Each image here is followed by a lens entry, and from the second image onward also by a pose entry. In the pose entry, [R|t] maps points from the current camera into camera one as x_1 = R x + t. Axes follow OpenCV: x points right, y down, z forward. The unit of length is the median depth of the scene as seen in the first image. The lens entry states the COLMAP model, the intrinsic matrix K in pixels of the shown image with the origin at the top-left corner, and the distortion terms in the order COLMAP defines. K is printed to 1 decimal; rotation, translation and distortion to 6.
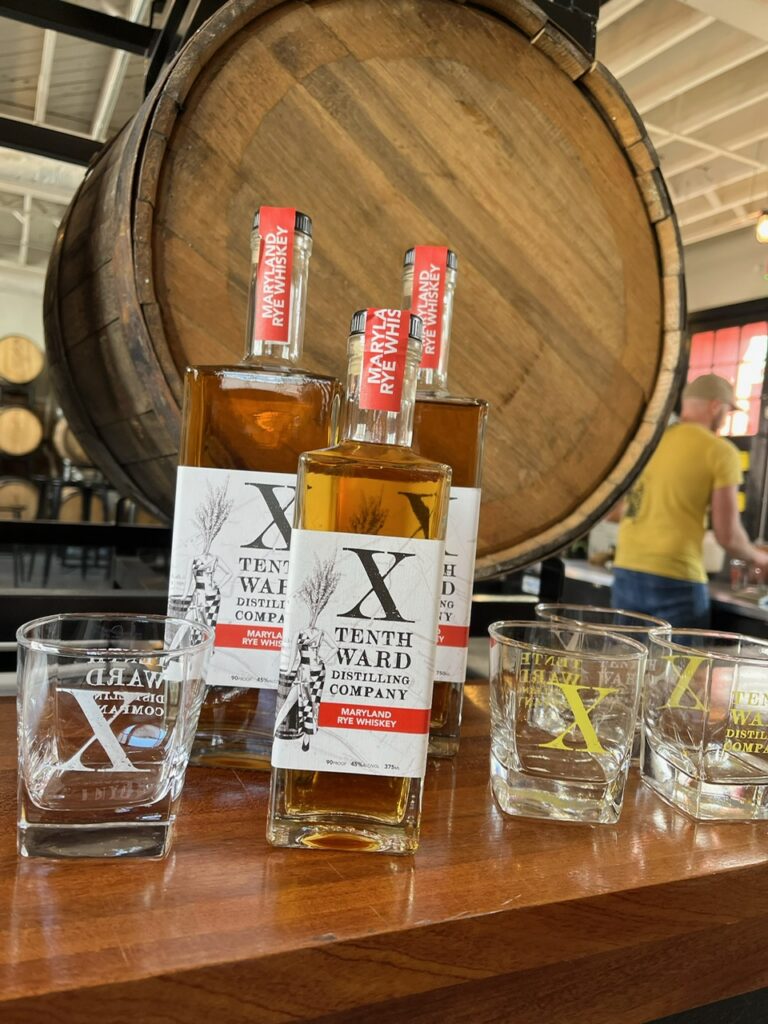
lens RADIAL K [[786.9, 0, 379.8], [0, 786.9, 519.3], [0, 0, 1]] dist [0.041975, -0.064163]
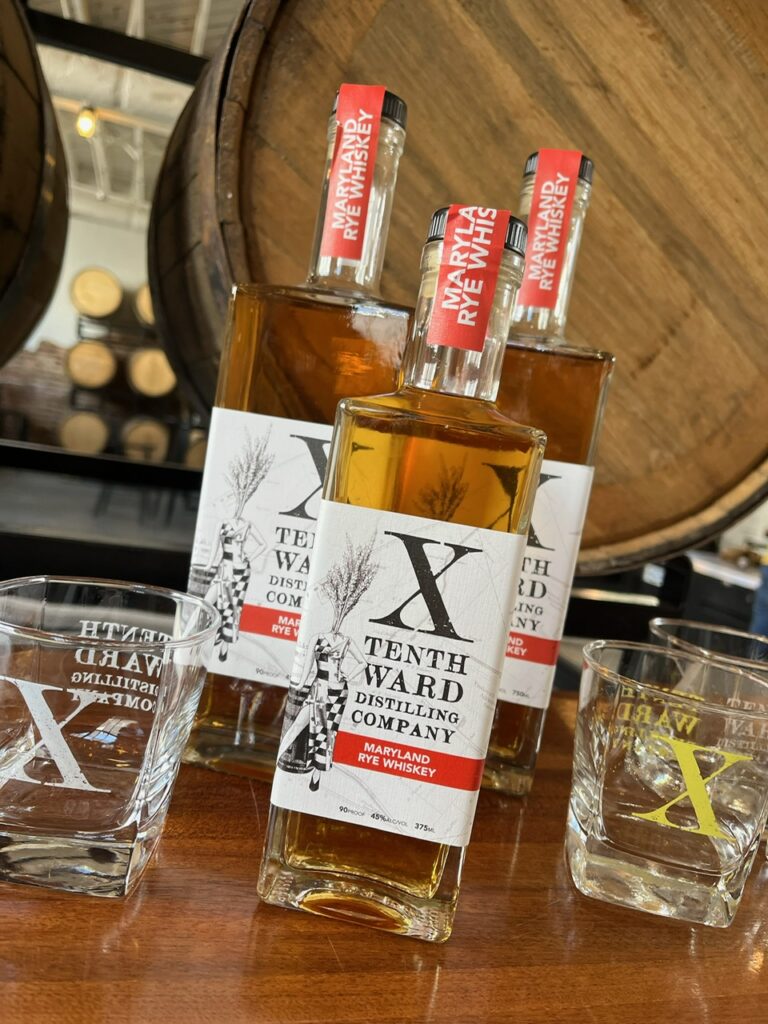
lens RADIAL K [[786.9, 0, 379.8], [0, 786.9, 519.3], [0, 0, 1]] dist [0.041975, -0.064163]
pose [[0.984117, 0.097265, -0.148507, 0.043614], [-0.090492, 0.994554, 0.051713, -0.009587], [0.152728, -0.037453, 0.987558, 0.206103]]
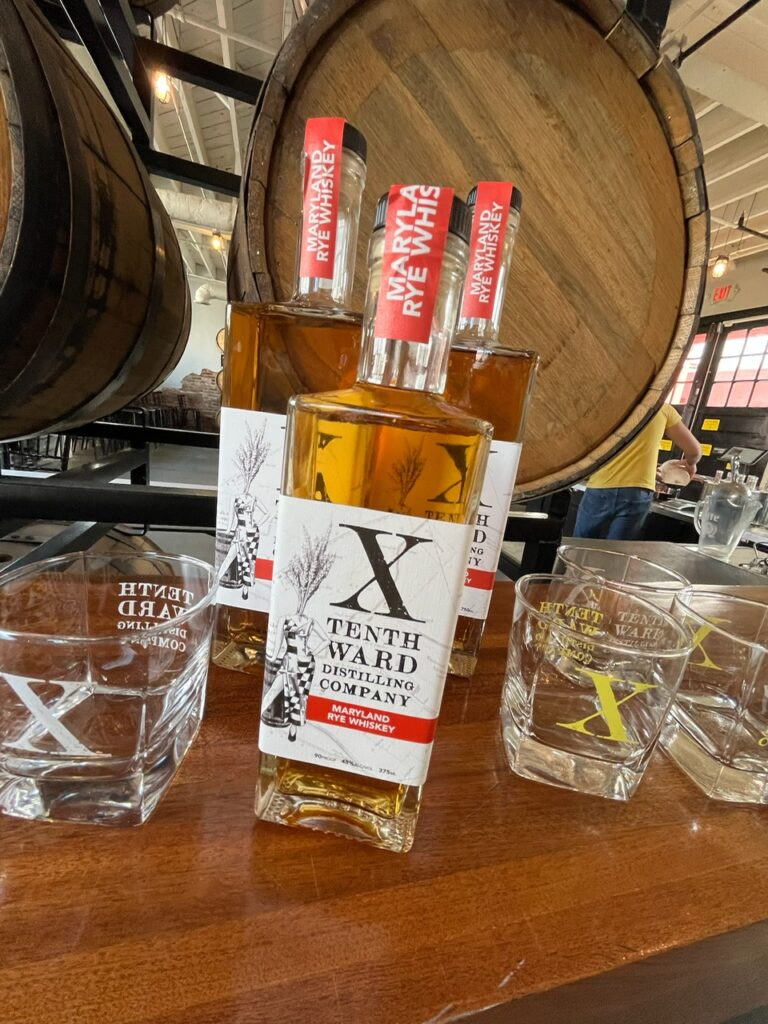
lens RADIAL K [[409.7, 0, 386.9], [0, 409.7, 509.5], [0, 0, 1]] dist [-0.005161, -0.000149]
pose [[0.985441, 0.084082, -0.147771, 0.044384], [-0.058119, 0.983386, 0.171969, -0.038093], [0.159776, -0.160877, 0.973956, 0.470648]]
